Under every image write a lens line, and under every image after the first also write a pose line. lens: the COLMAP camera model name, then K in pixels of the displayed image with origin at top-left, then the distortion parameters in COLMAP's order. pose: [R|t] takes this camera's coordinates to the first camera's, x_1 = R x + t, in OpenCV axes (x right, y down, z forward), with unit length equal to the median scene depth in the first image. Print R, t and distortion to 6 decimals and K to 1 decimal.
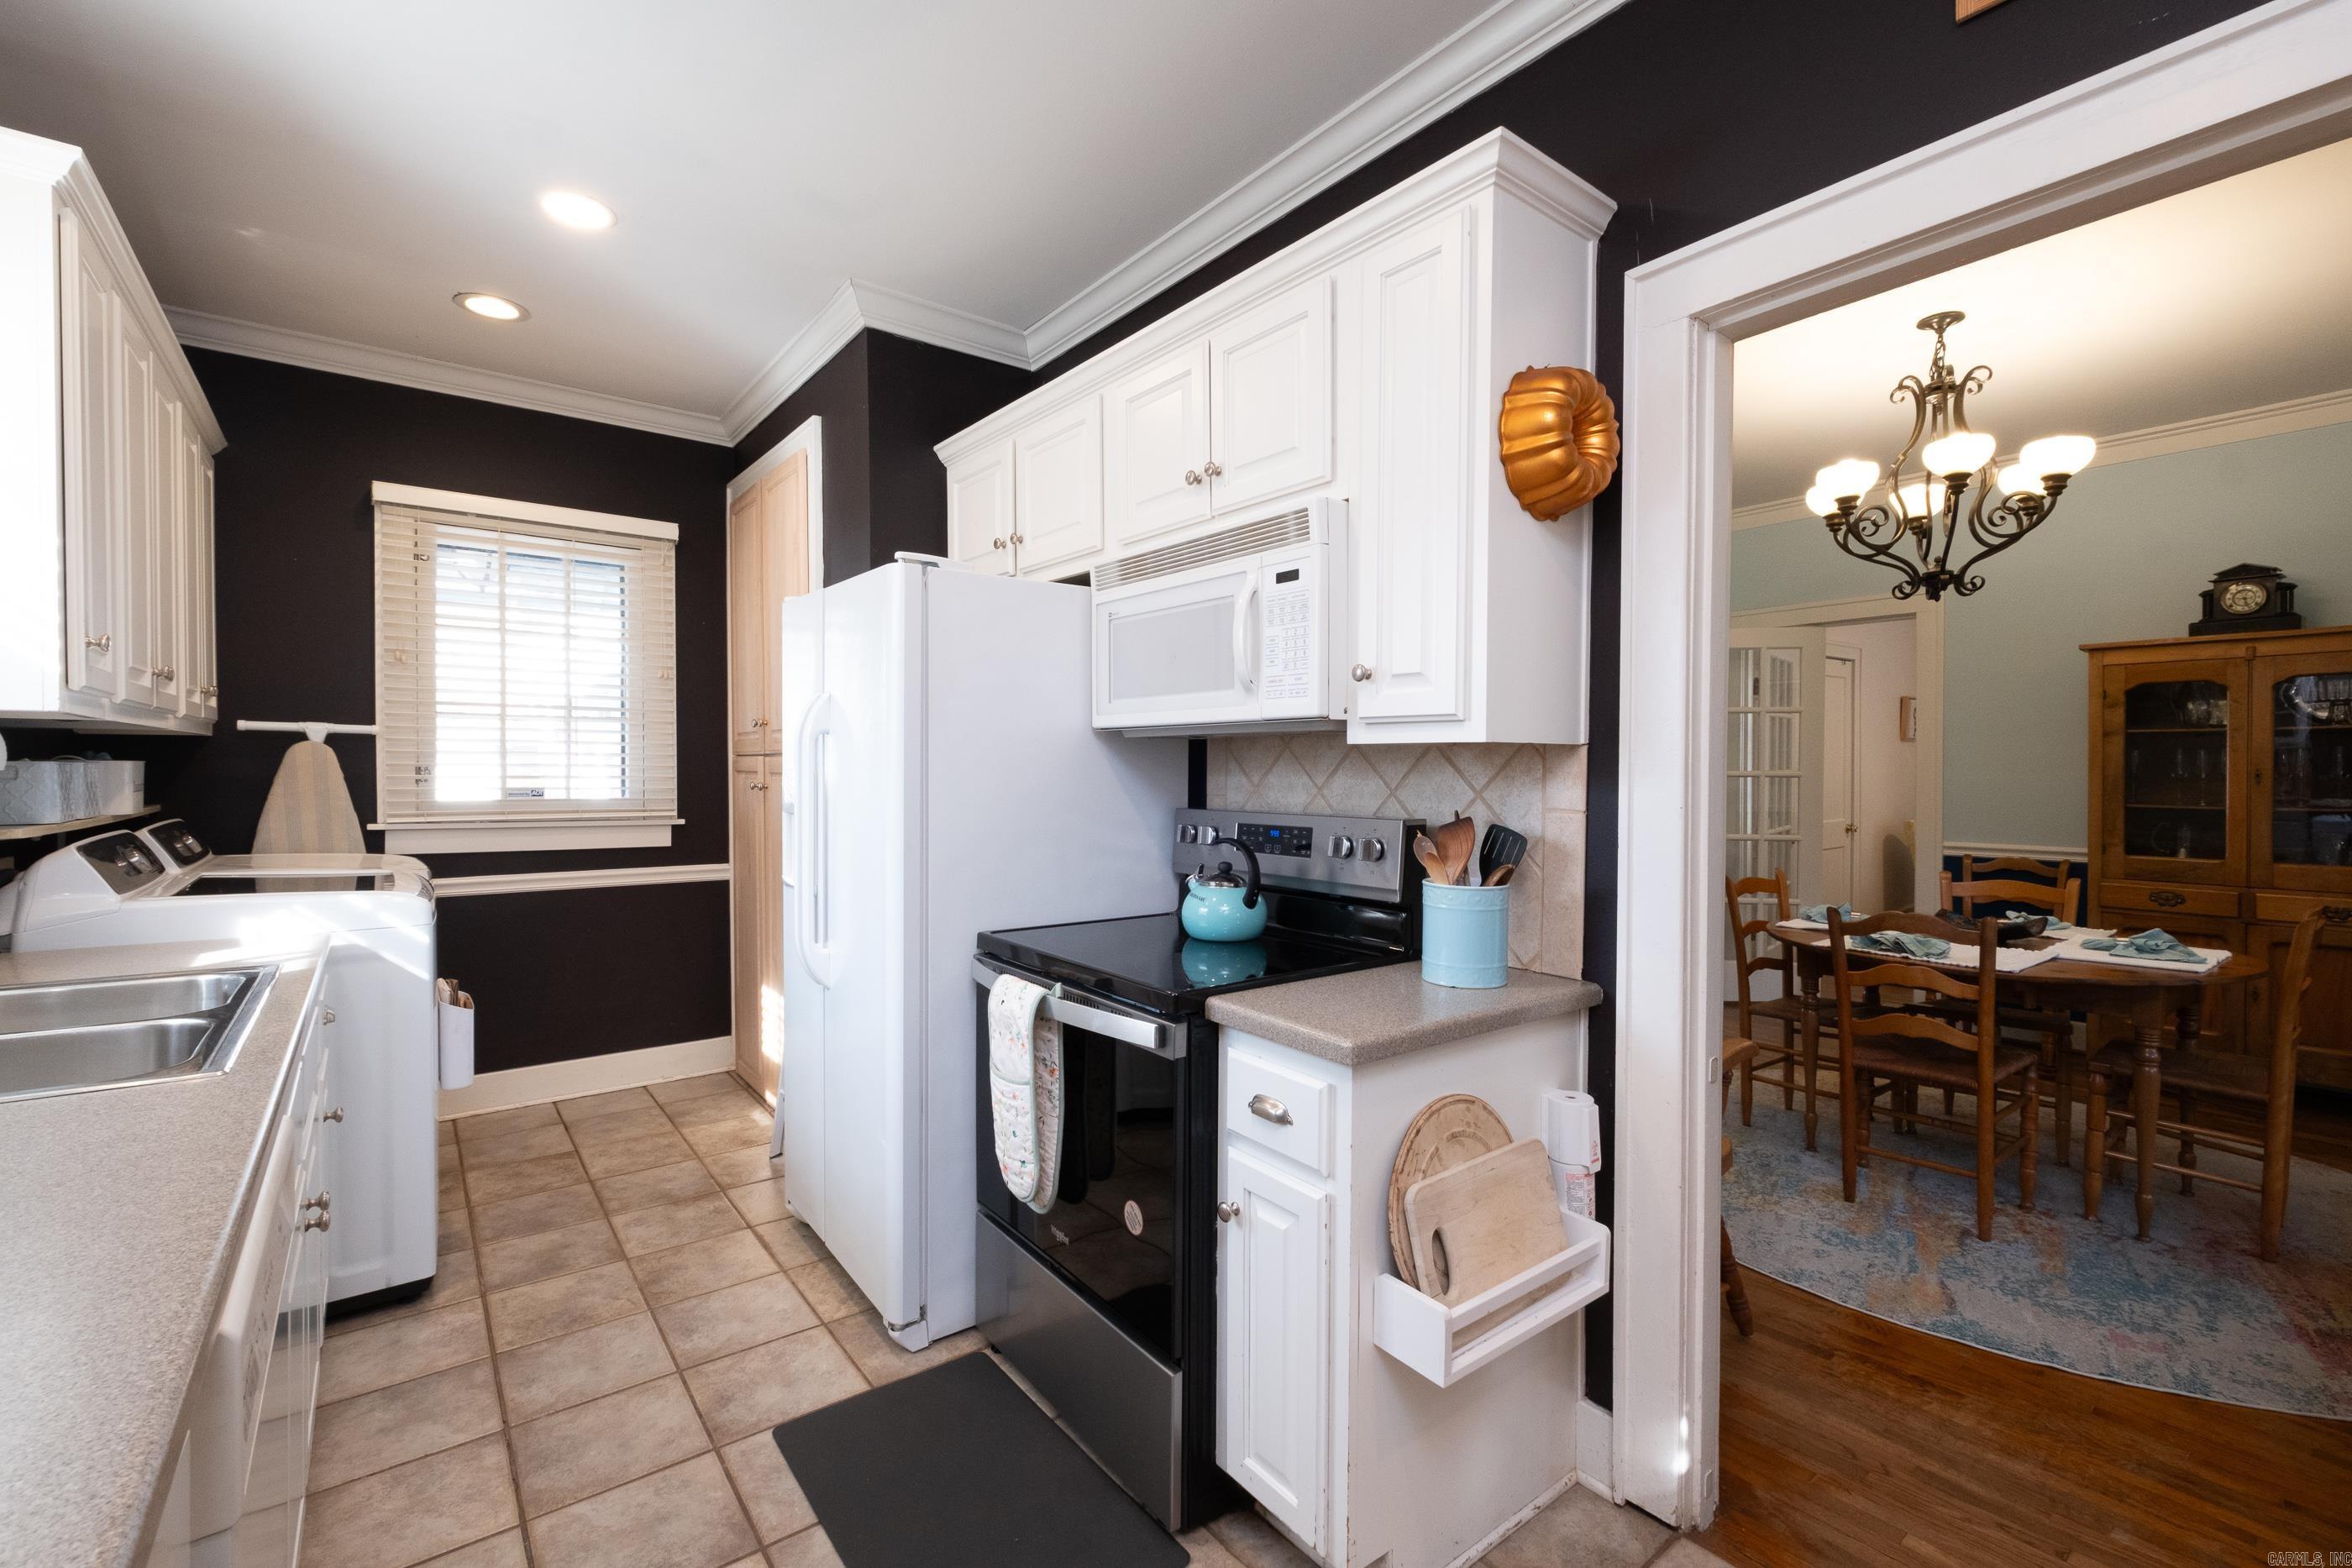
lens RADIAL K [[1032.0, 0, 1176.0], [0, 1032.0, 784.0], [0, 0, 1]] dist [-0.001164, -0.000113]
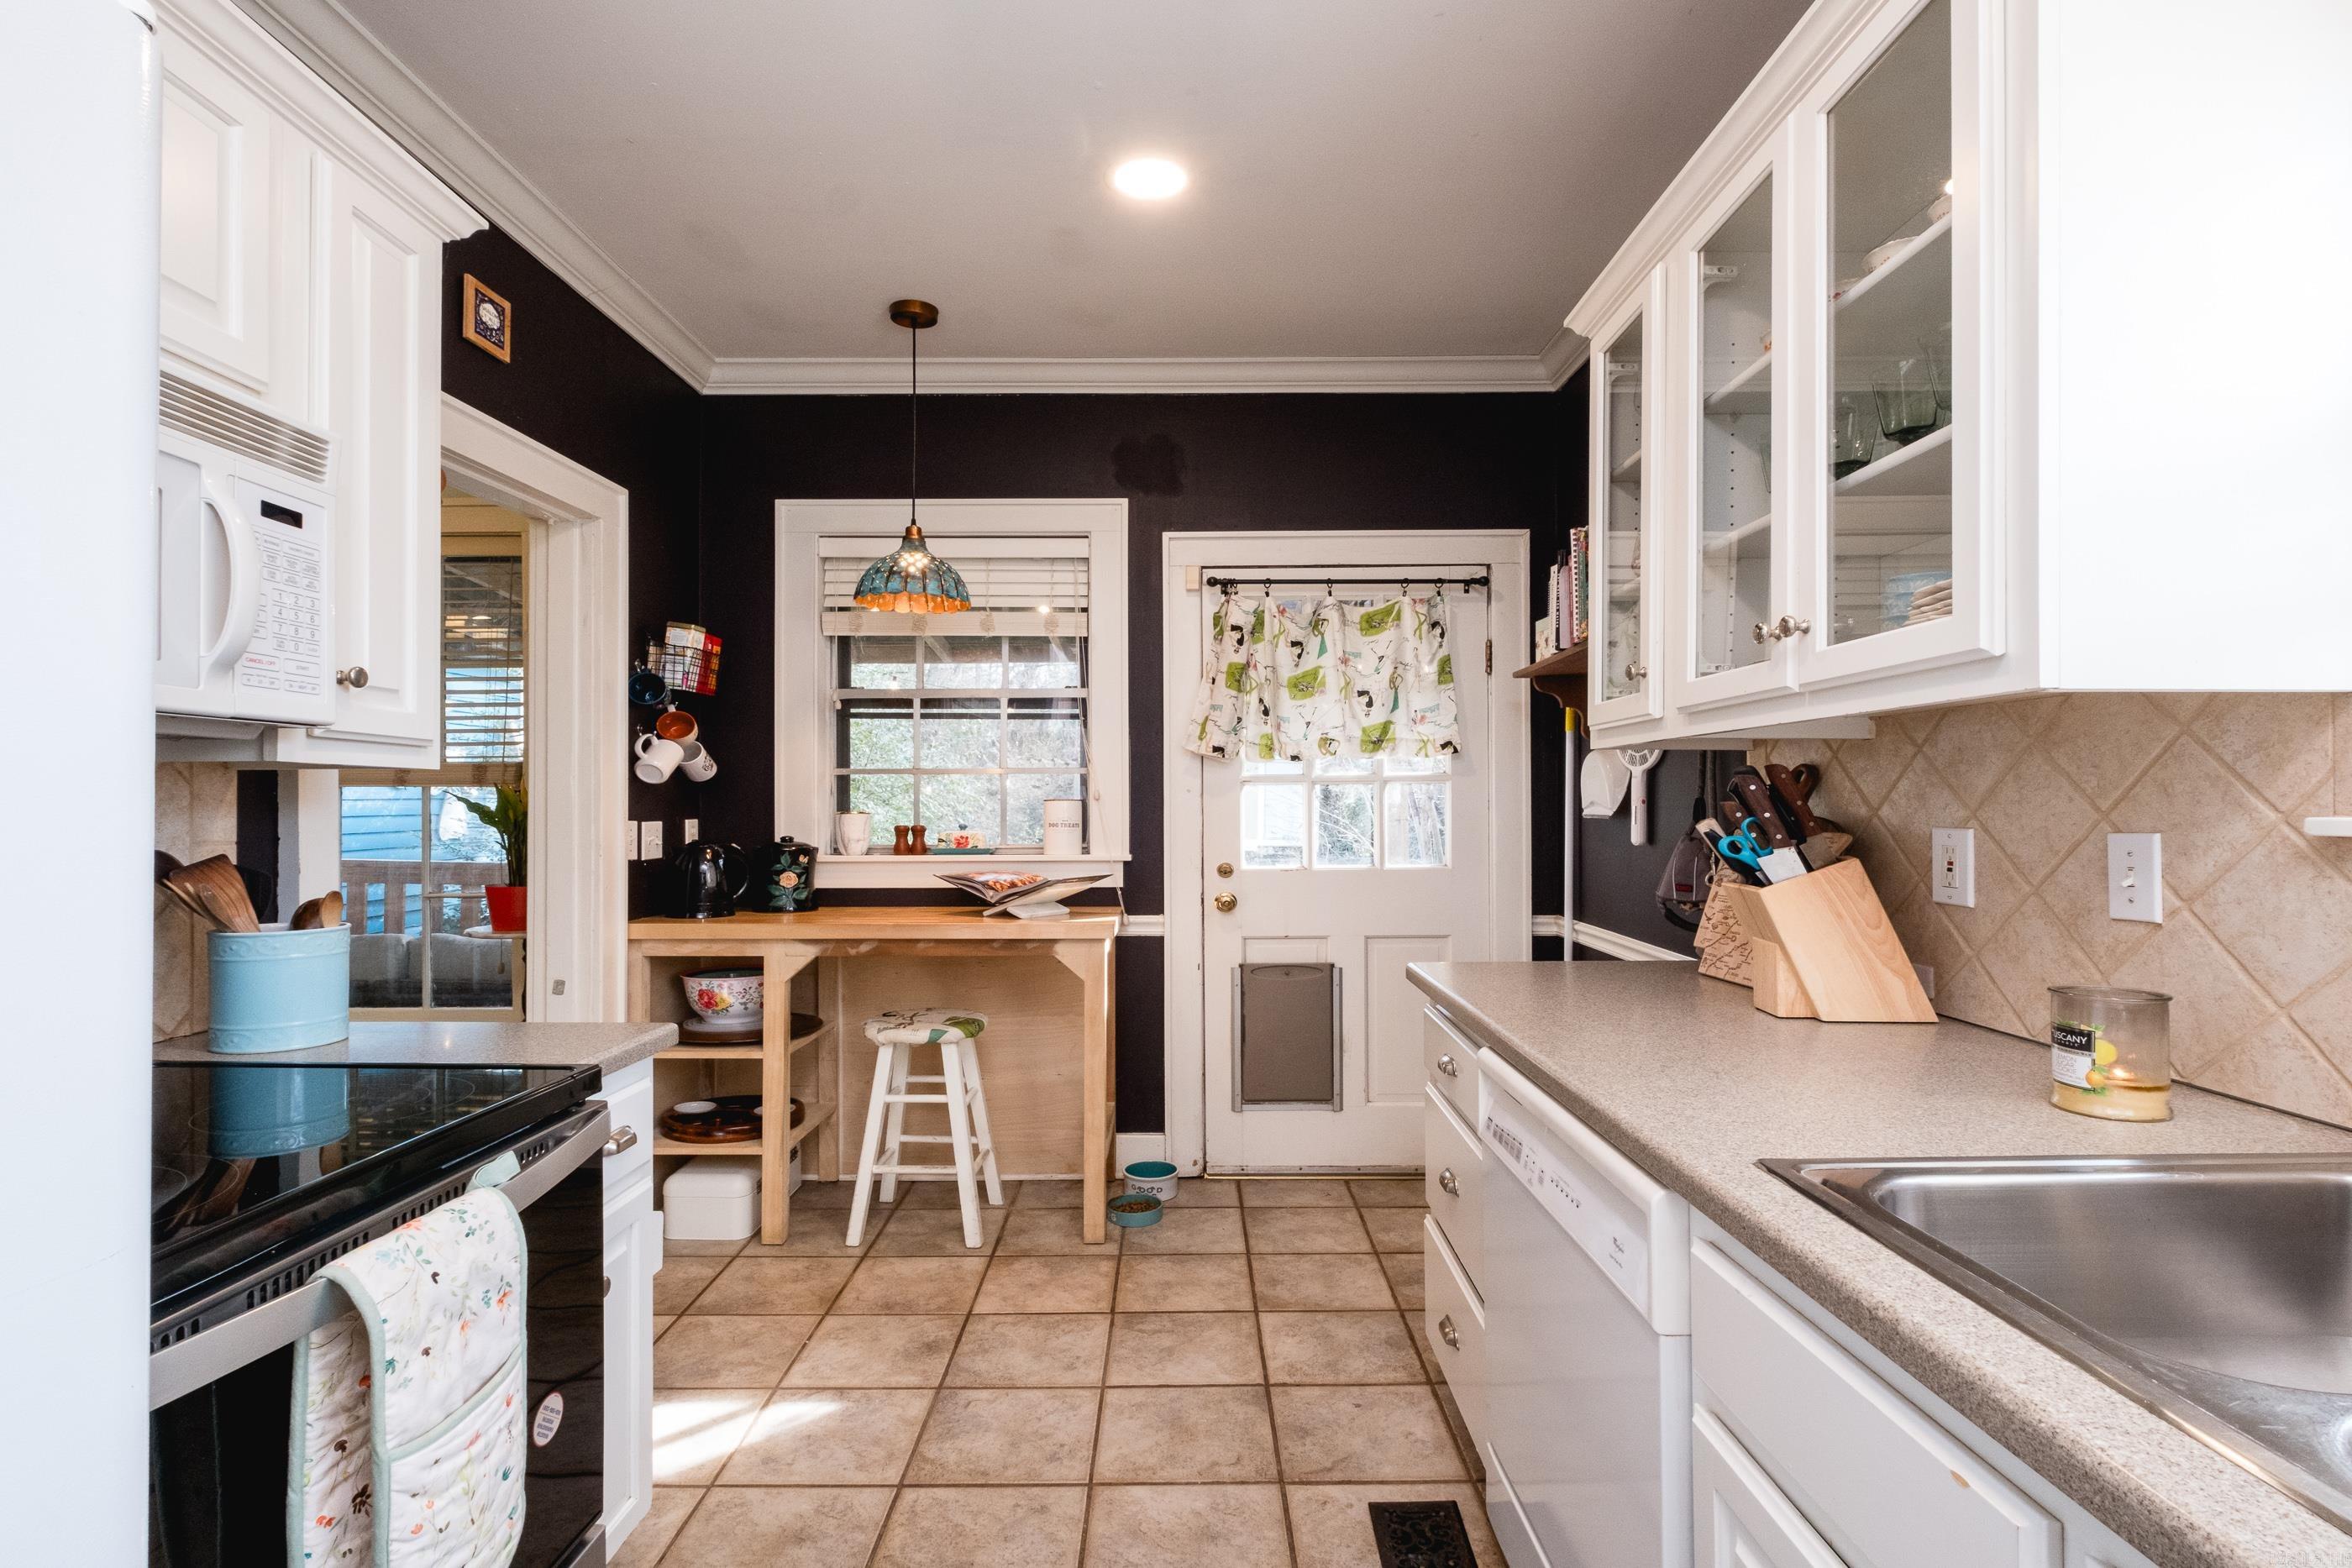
lens RADIAL K [[1032.0, 0, 1176.0], [0, 1032.0, 784.0], [0, 0, 1]] dist [-0.001164, -0.000113]
pose [[-0.792031, 0.006132, 0.610450, -0.784768], [0.011700, 0.999918, 0.005135, -0.018700], [-0.610369, 0.011209, -0.792038, 1.189560]]
